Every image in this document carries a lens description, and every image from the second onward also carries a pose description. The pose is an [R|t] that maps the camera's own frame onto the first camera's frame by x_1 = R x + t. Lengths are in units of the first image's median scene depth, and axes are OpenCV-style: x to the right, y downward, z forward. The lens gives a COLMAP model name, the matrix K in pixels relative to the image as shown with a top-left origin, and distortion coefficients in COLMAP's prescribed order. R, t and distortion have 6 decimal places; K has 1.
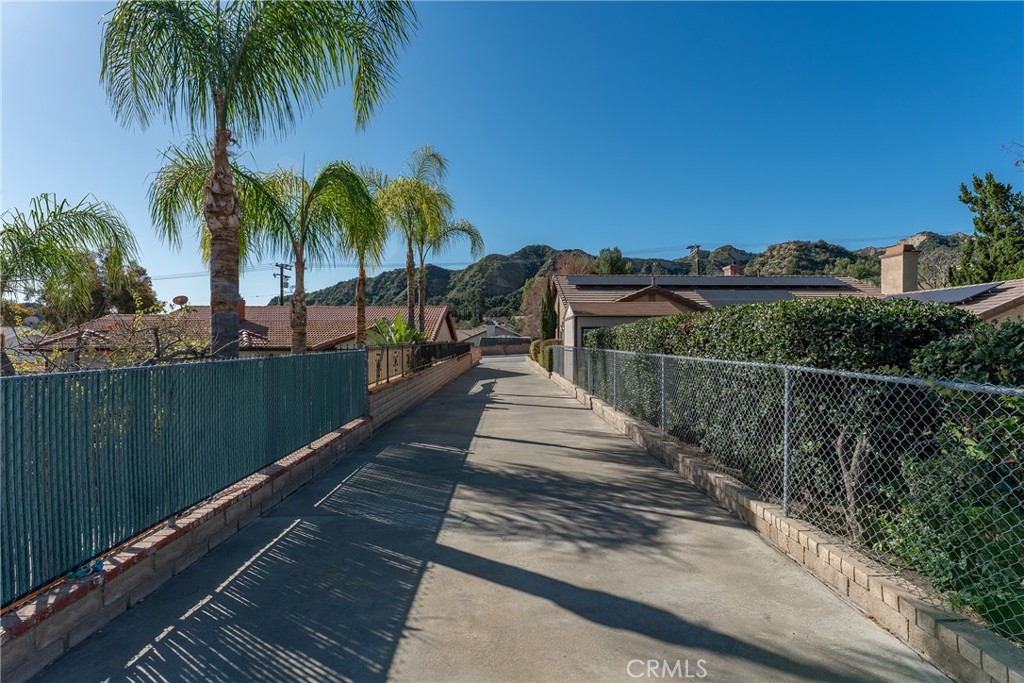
lens RADIAL K [[488.1, 0, 511.2], [0, 488.1, 346.6], [0, 0, 1]] dist [0.003013, -0.001948]
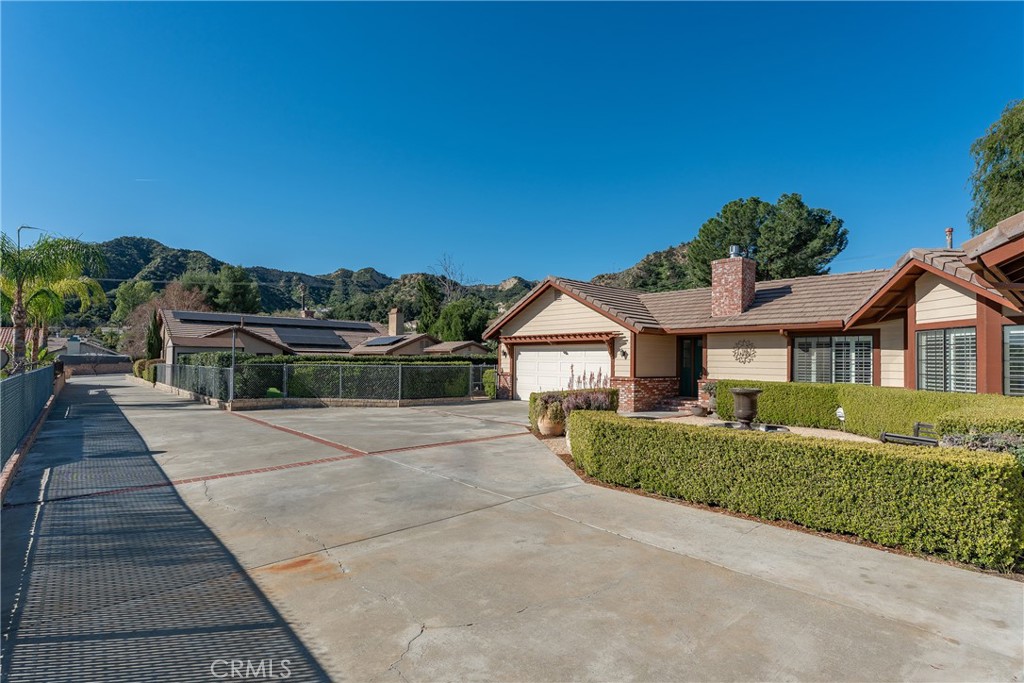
lens RADIAL K [[509.6, 0, 509.2], [0, 509.6, 348.4], [0, 0, 1]] dist [0.004566, 0.000434]
pose [[0.775095, 0.023474, 0.631408, -0.040333], [-0.000766, 0.999344, -0.036211, 0.004191], [-0.631844, 0.027583, 0.774604, -0.532478]]
